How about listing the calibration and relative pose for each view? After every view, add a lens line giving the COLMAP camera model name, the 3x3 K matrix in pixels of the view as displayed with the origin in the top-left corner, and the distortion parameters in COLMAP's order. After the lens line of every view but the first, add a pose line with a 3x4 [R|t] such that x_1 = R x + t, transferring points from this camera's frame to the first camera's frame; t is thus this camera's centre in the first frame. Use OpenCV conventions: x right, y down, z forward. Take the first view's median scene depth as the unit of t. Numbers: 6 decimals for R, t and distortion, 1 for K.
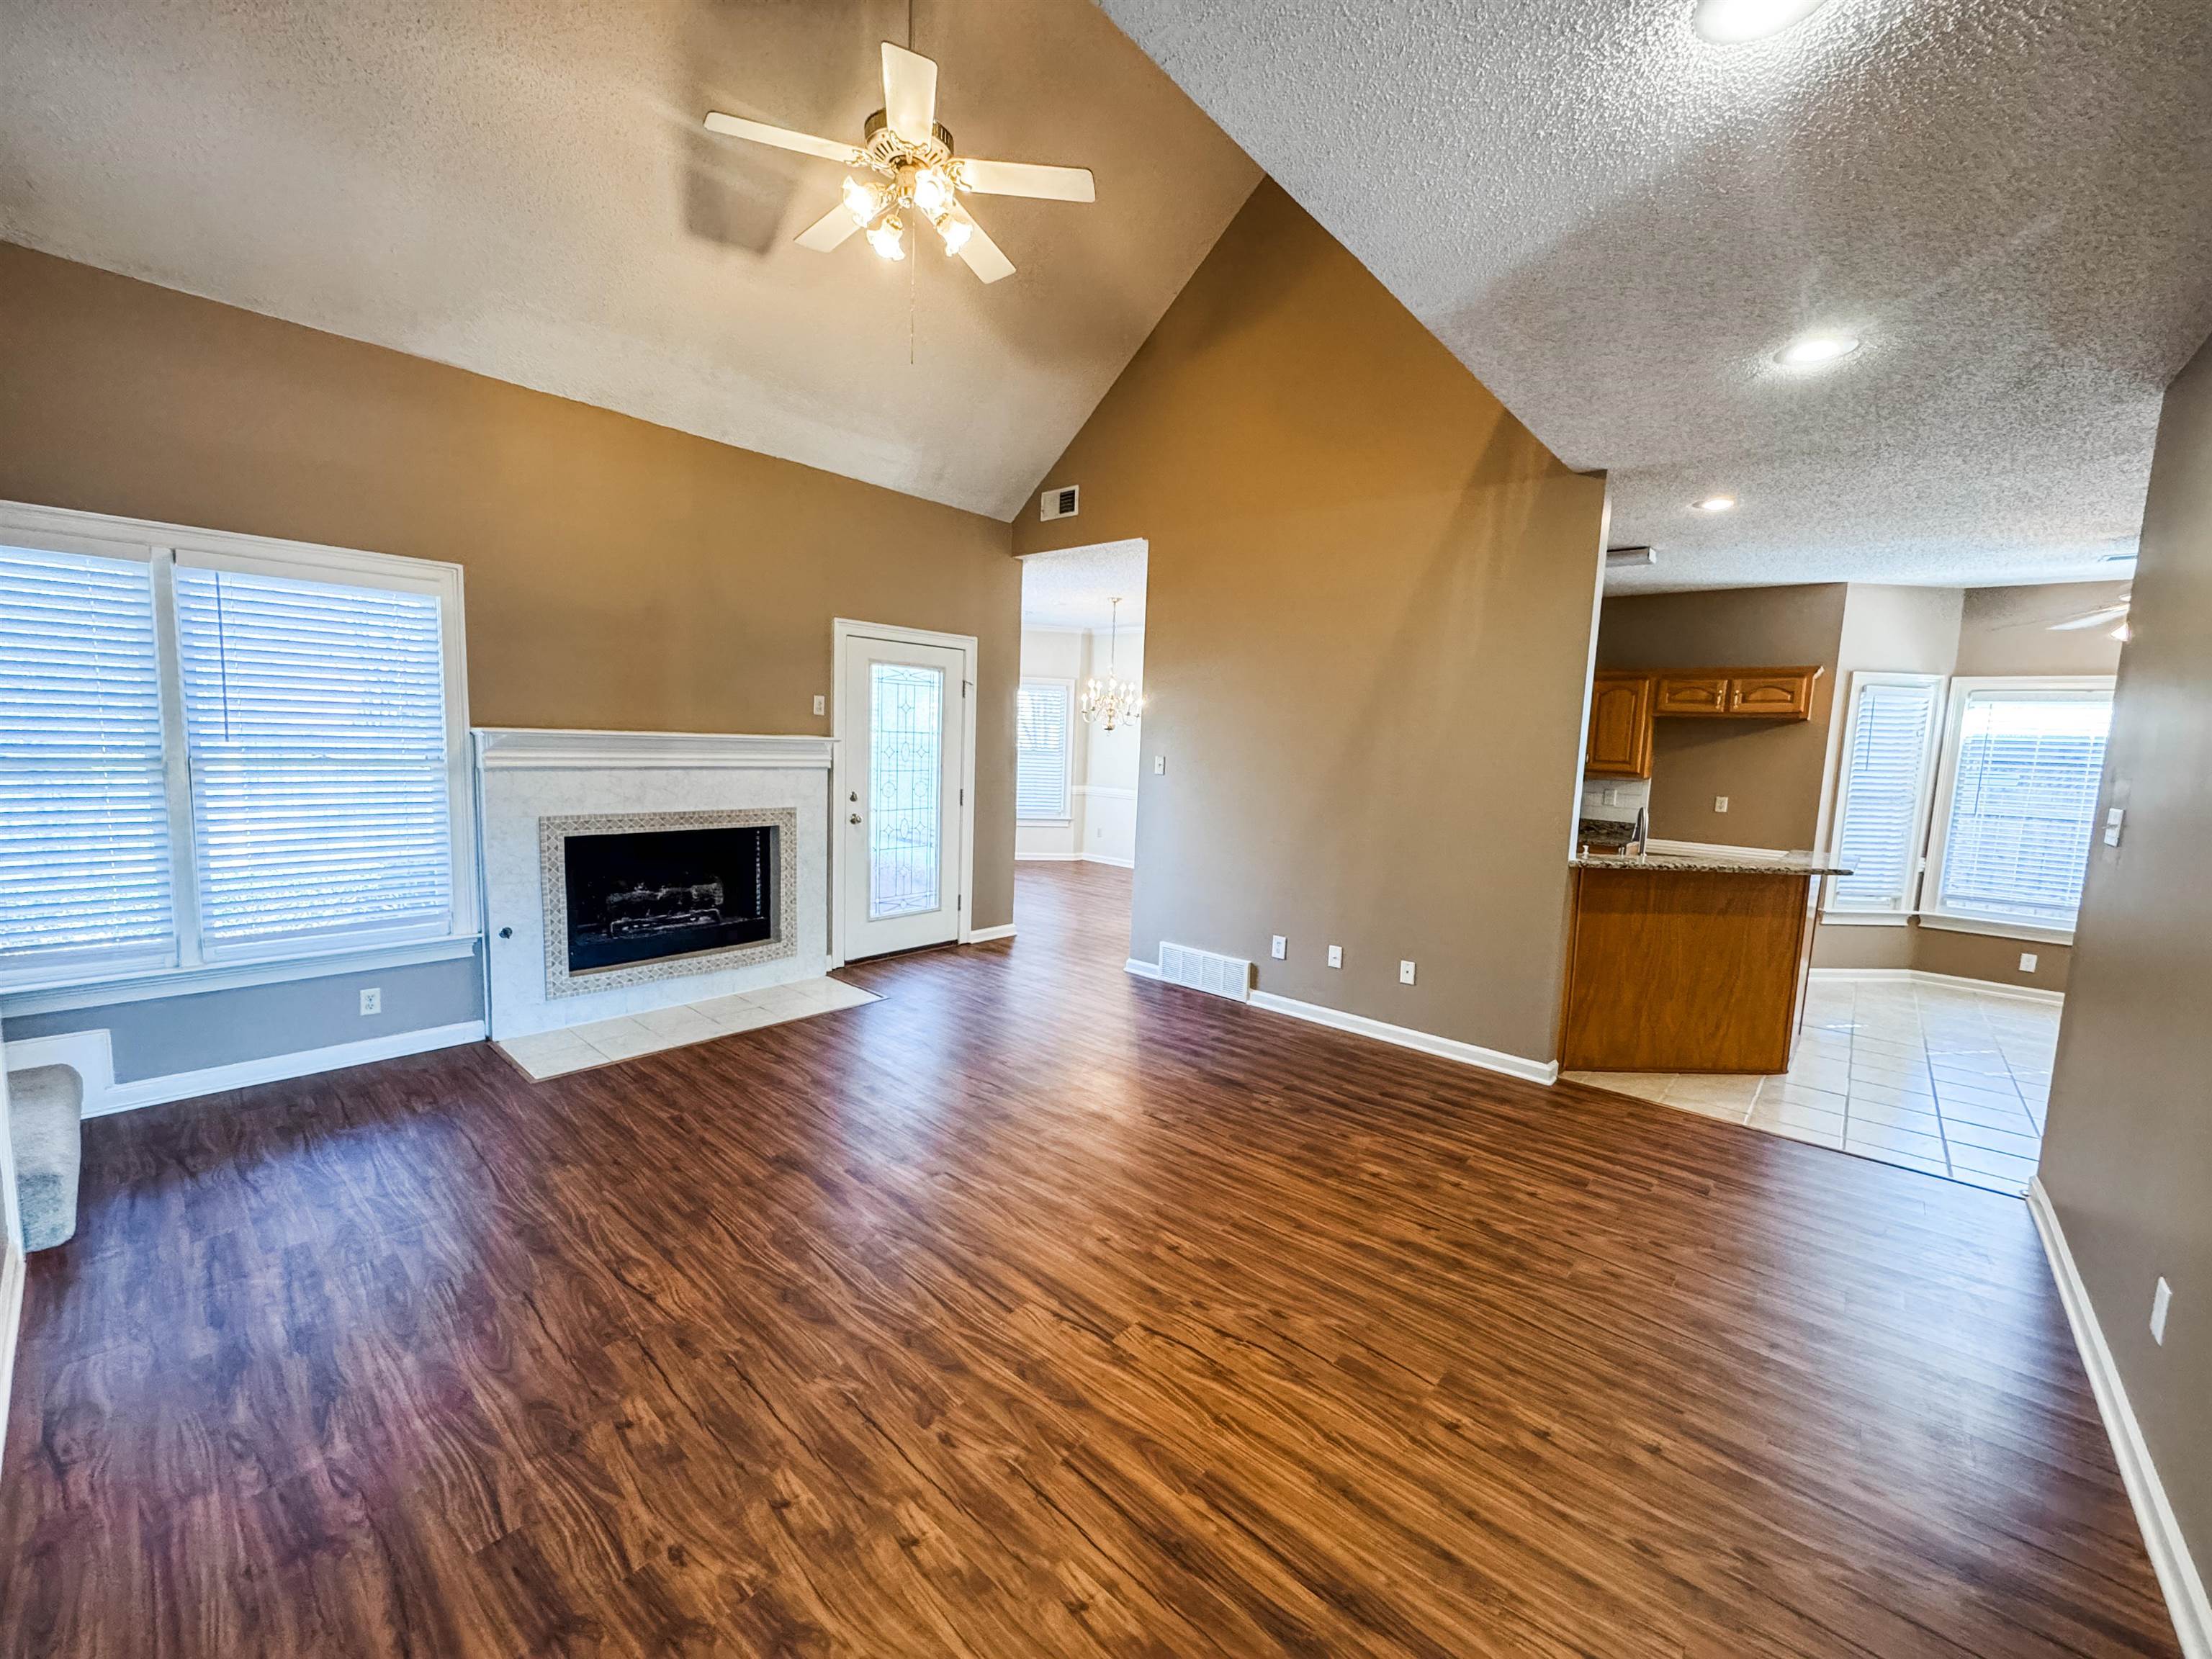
lens RADIAL K [[881.1, 0, 1109.7], [0, 881.1, 831.5], [0, 0, 1]] dist [-0.004489, -0.000679]
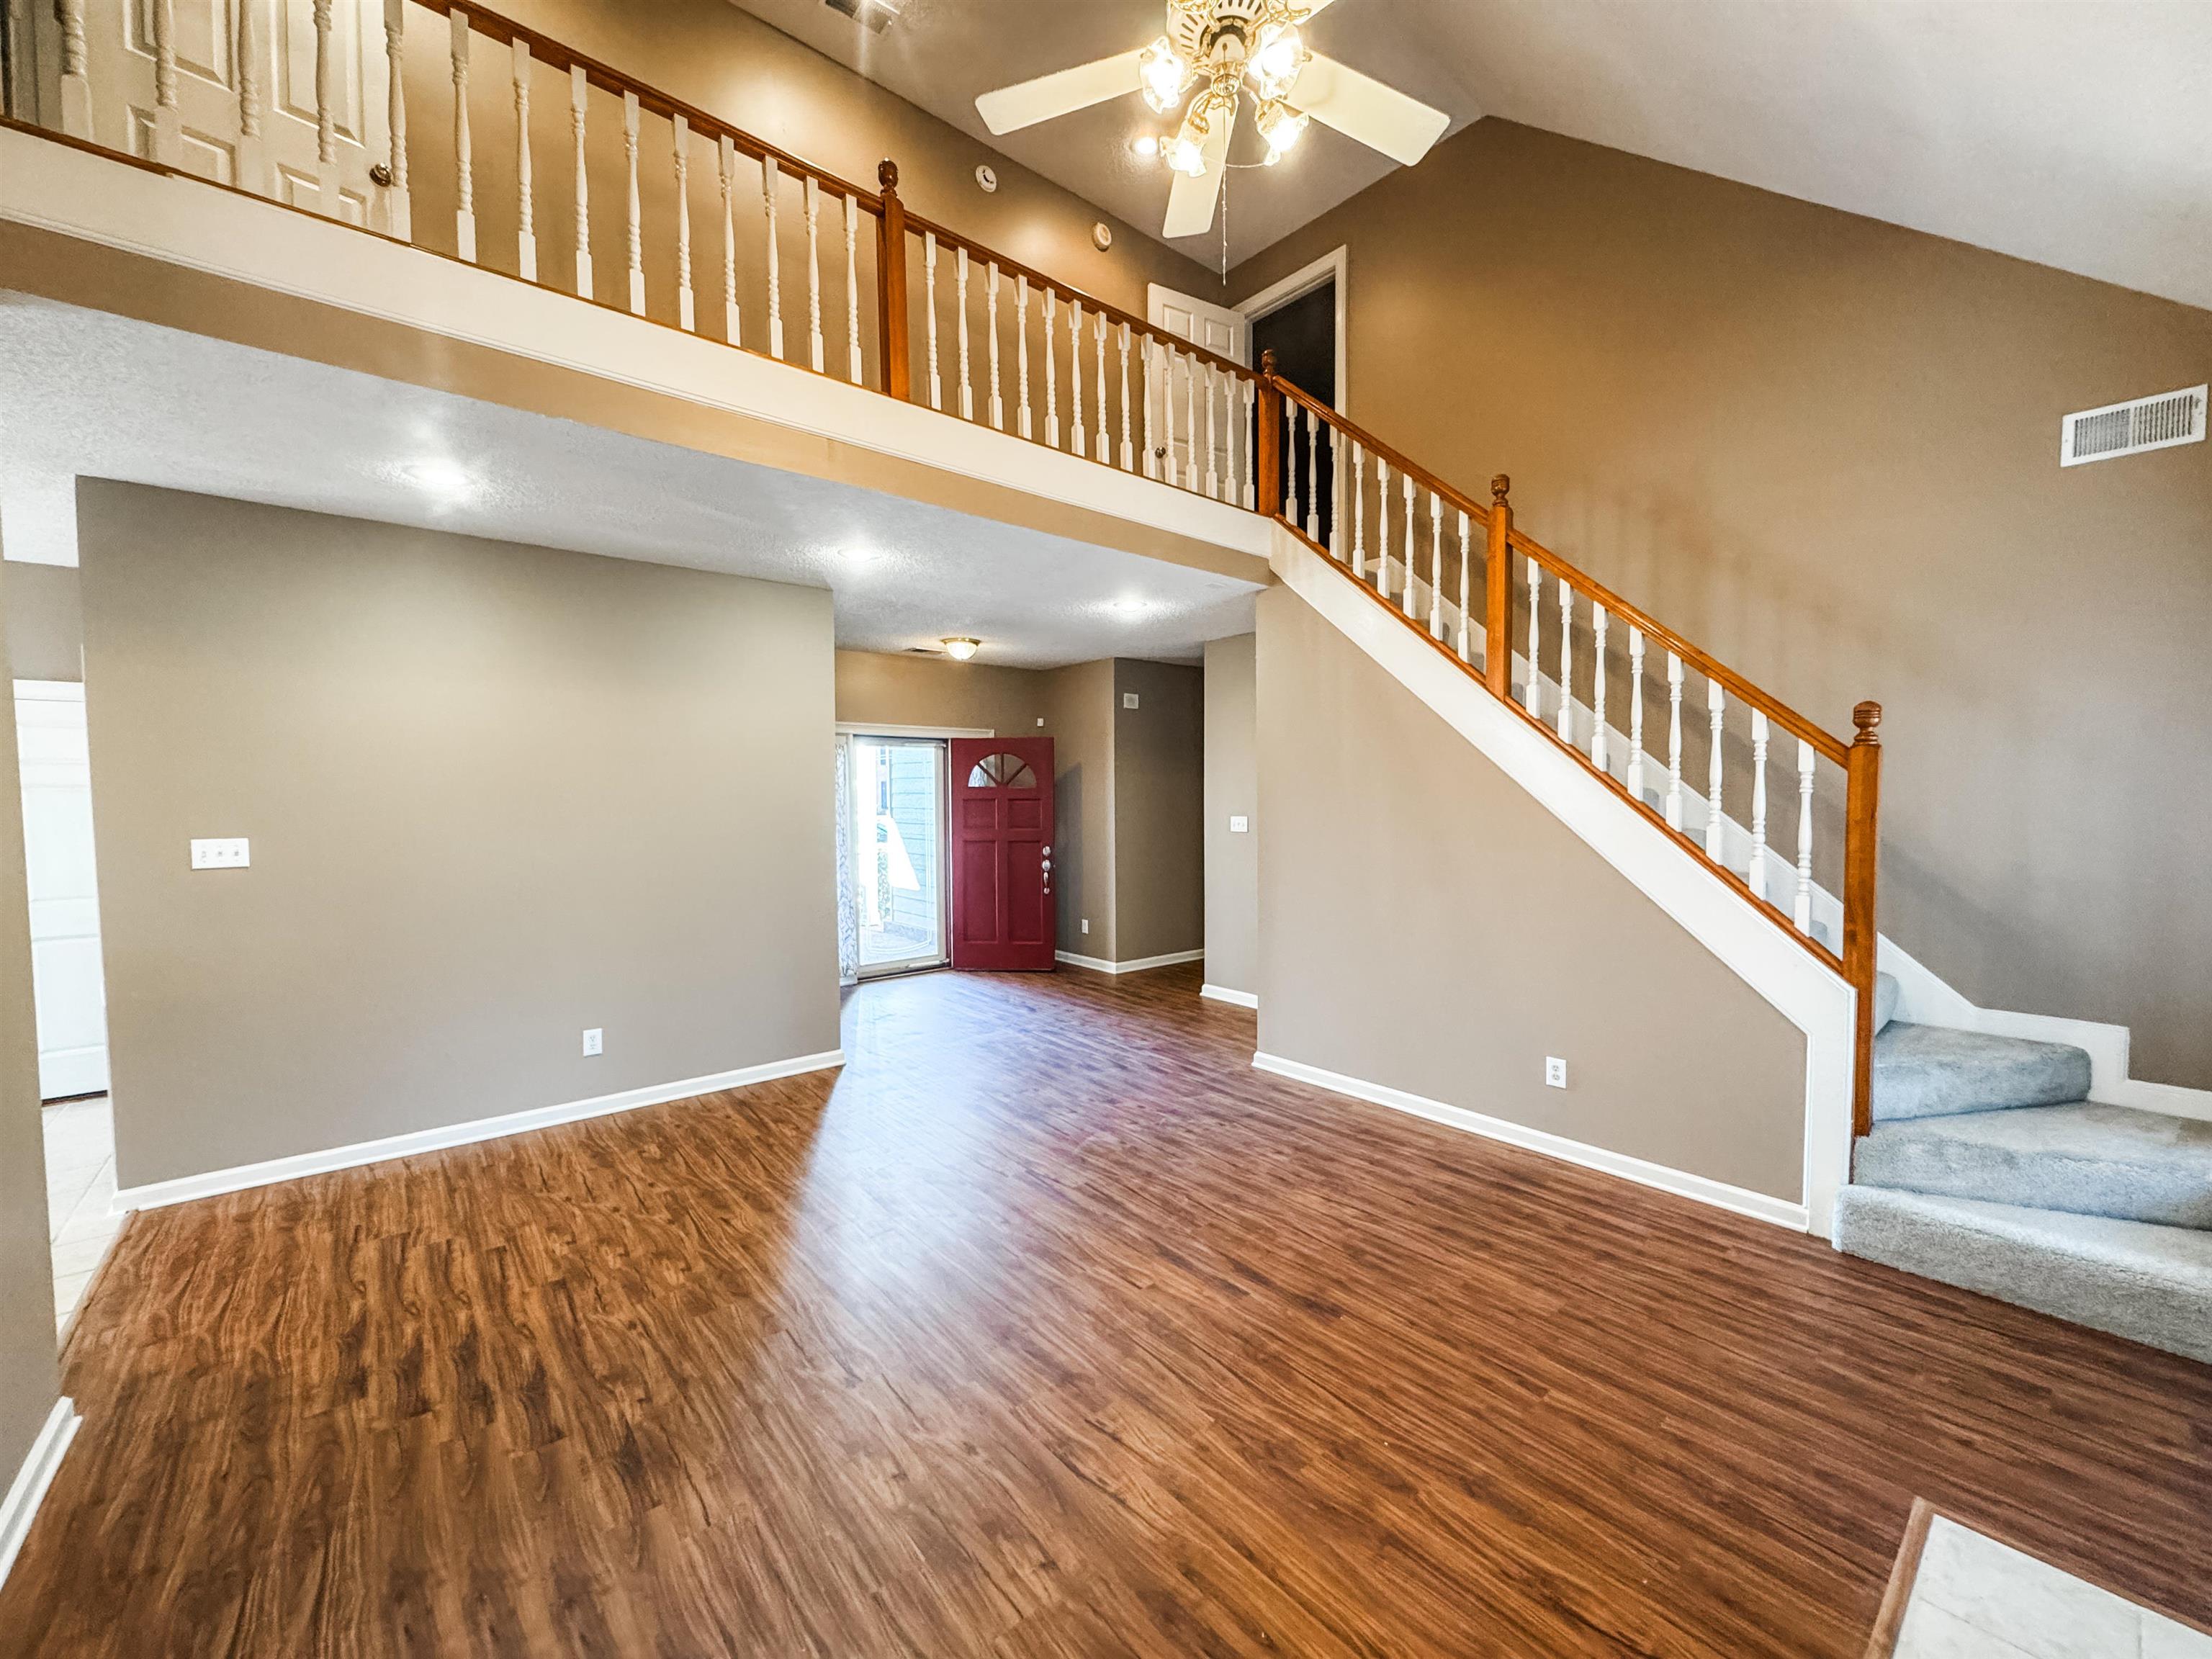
lens RADIAL K [[881.1, 0, 1103.5], [0, 881.1, 820.0], [0, 0, 1]] dist [-0.004489, -0.000679]
pose [[-0.987196, -0.041277, 0.154077, -0.264577], [-0.018508, 0.989055, 0.146381, -0.231726], [-0.158432, 0.141655, -0.977156, 1.805983]]
